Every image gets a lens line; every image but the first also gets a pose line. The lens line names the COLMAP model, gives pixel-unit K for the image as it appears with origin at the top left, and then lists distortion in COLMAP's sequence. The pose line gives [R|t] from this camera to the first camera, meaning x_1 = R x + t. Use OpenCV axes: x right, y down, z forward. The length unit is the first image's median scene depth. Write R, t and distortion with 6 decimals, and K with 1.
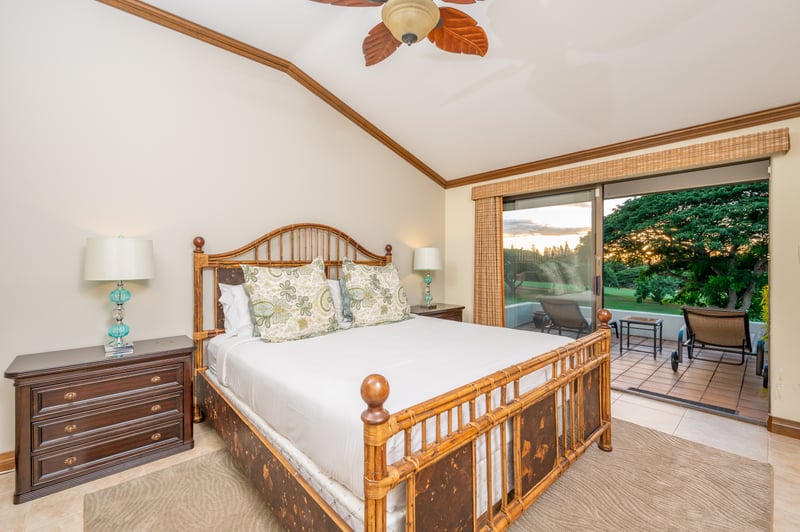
lens RADIAL K [[357.5, 0, 401.3], [0, 357.5, 264.0], [0, 0, 1]] dist [-0.012634, -0.000299]
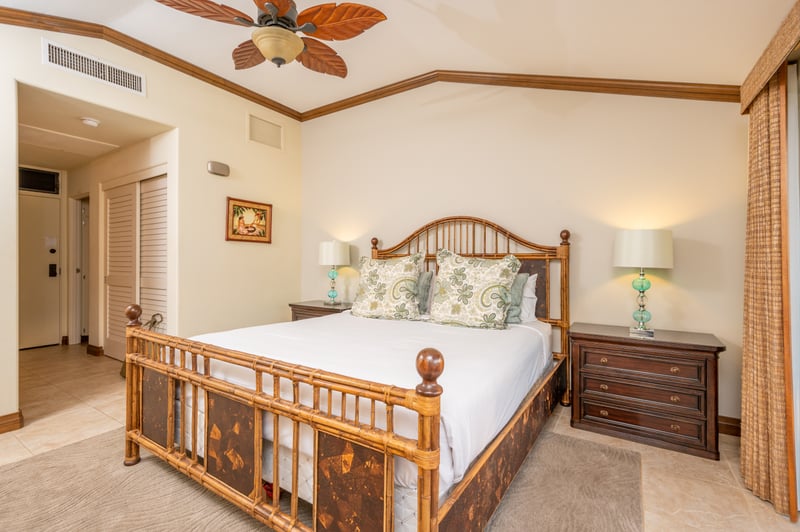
lens RADIAL K [[333.3, 0, 401.4], [0, 333.3, 261.8], [0, 0, 1]] dist [0.000598, -0.000067]
pose [[0.252329, 0.019169, -0.967451, 0.608506], [-0.000355, 0.999806, 0.019718, -0.003139], [0.967641, -0.004632, 0.252287, 0.581394]]
